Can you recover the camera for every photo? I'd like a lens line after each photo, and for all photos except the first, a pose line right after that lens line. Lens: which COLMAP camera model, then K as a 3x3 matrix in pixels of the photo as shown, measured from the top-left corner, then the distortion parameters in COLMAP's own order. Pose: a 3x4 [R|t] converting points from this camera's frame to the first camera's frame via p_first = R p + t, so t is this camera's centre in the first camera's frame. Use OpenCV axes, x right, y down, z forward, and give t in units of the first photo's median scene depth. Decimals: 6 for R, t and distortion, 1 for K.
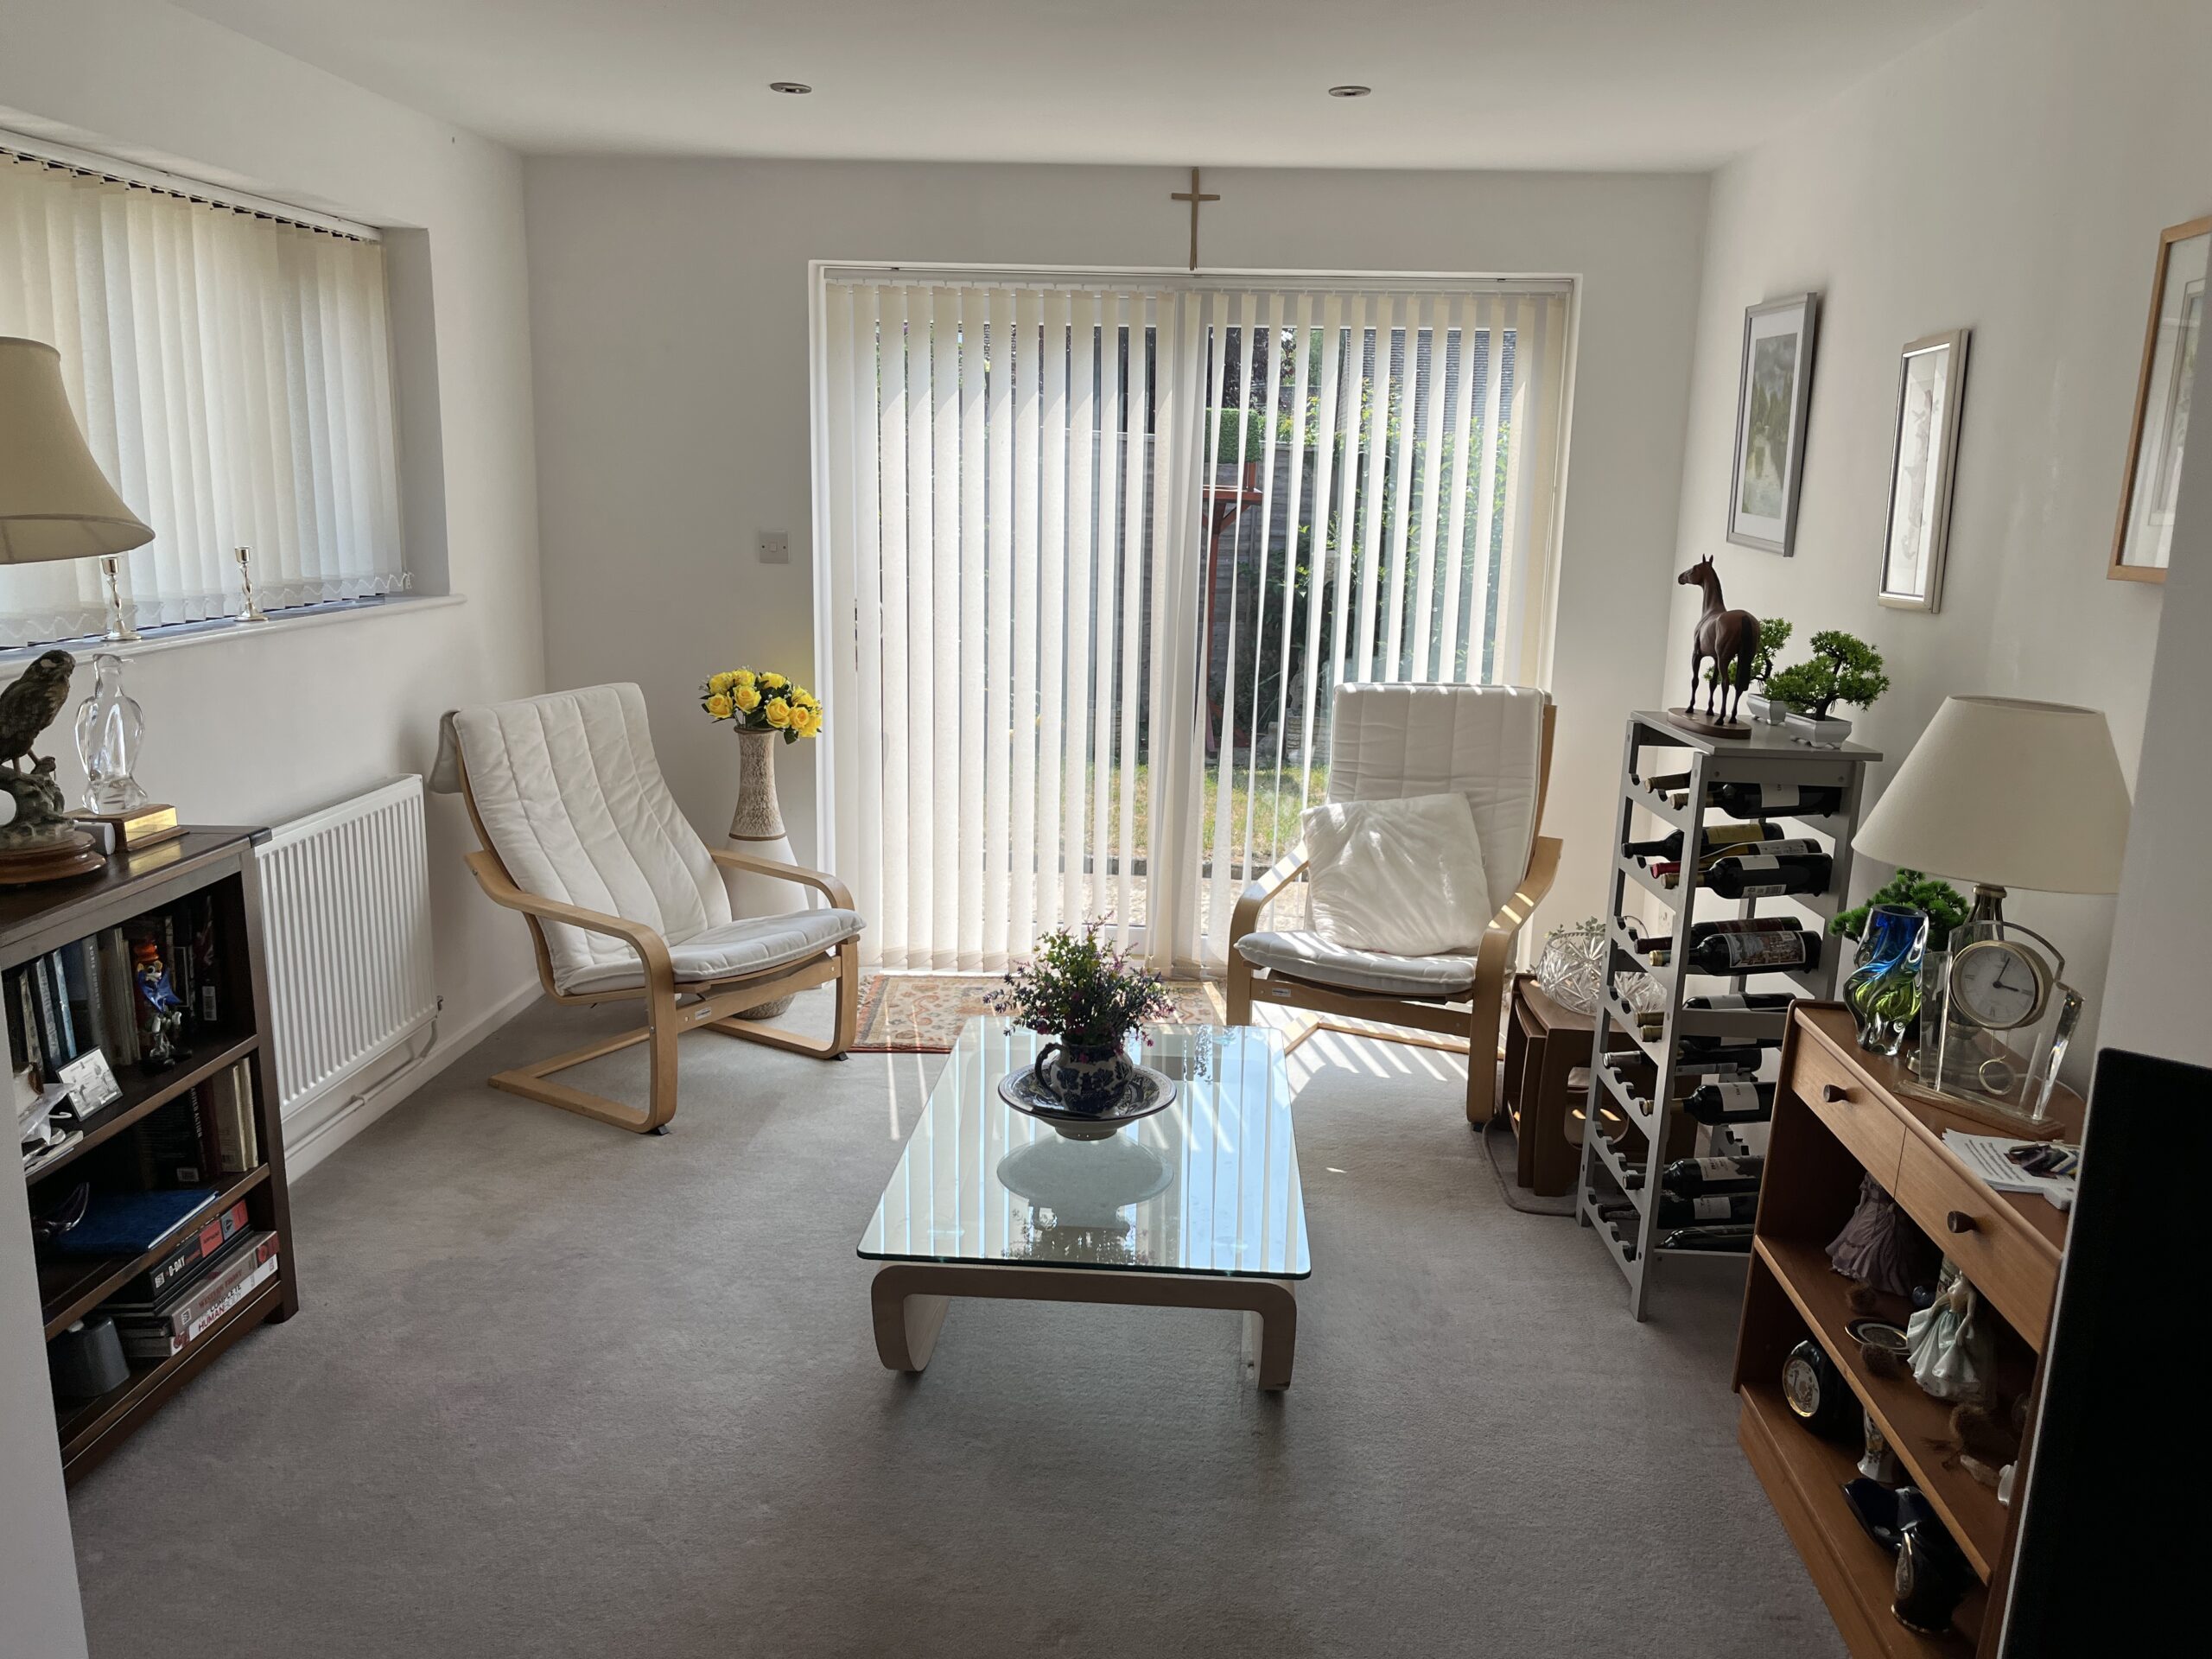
lens RADIAL K [[1674.6, 0, 1099.0], [0, 1674.6, 833.7], [0, 0, 1]] dist [0.061792, -0.096776]
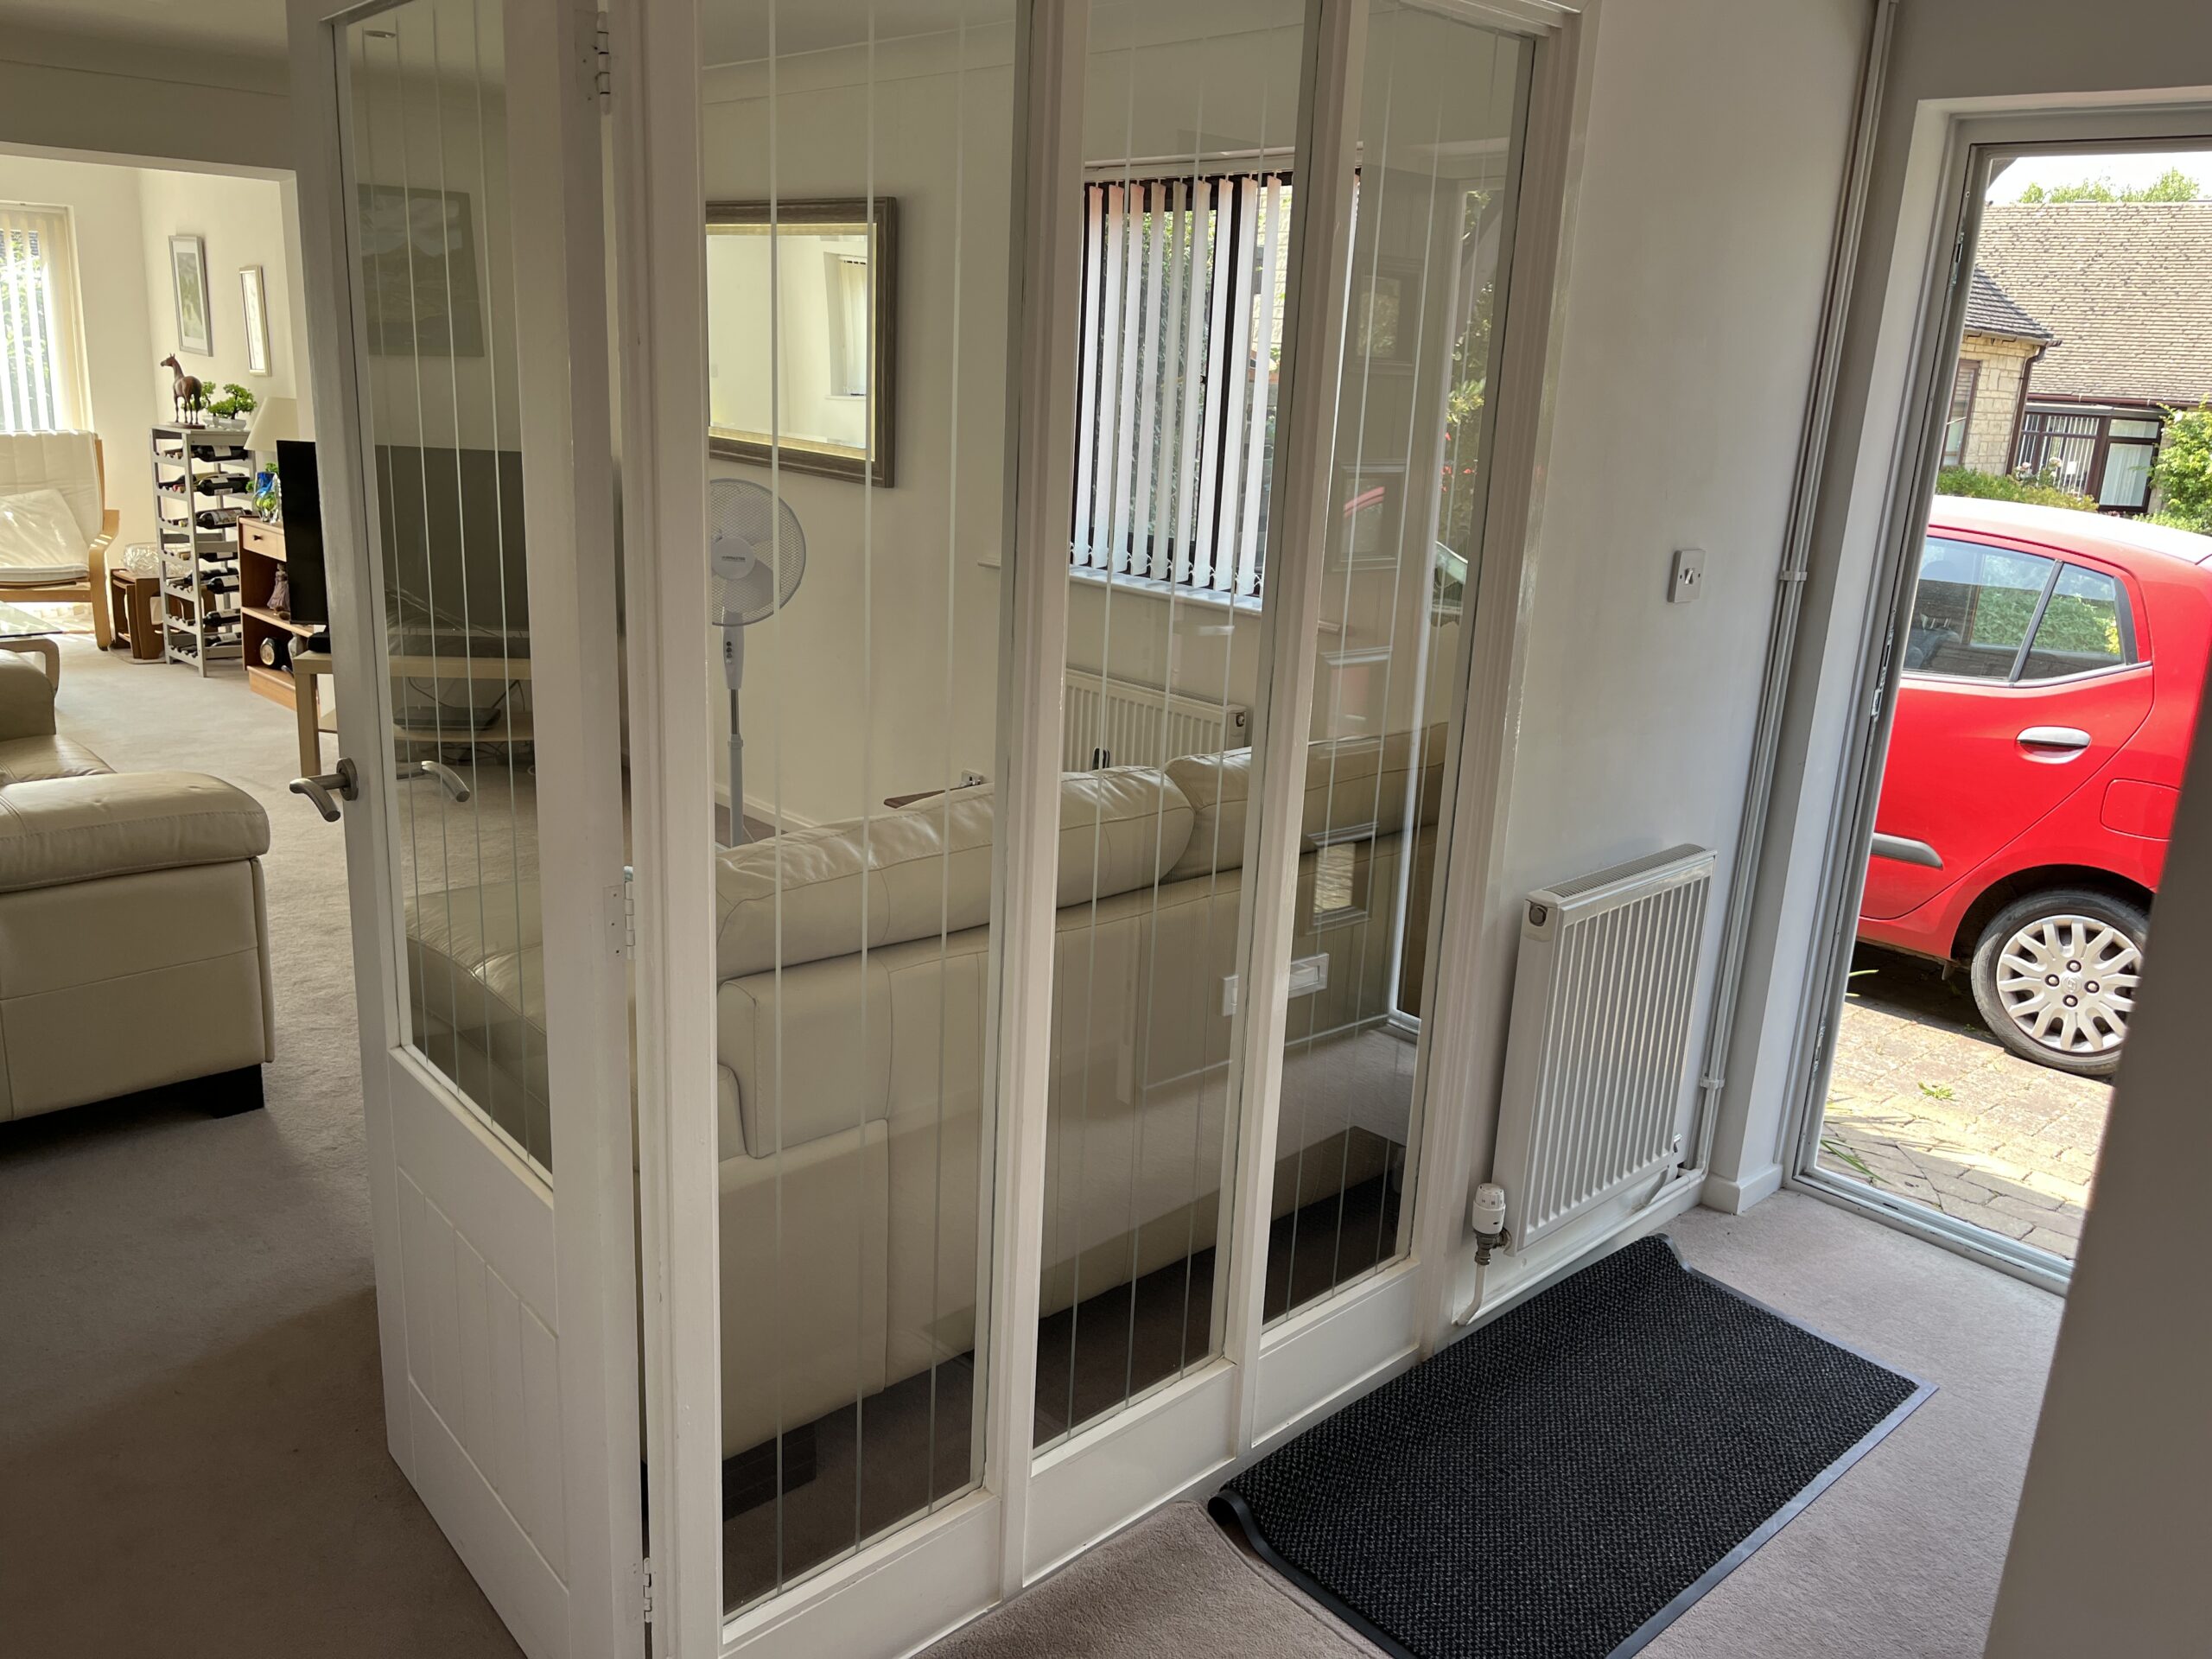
lens RADIAL K [[1674.6, 0, 1129.2], [0, 1674.6, 820.6], [0, 0, 1]] dist [0.061792, -0.096776]
pose [[0.661215, -0.181725, 0.727854, -0.532800], [0.121731, 0.983349, 0.134929, 0.288946], [-0.740255, -0.000615, 0.672326, -1.418309]]
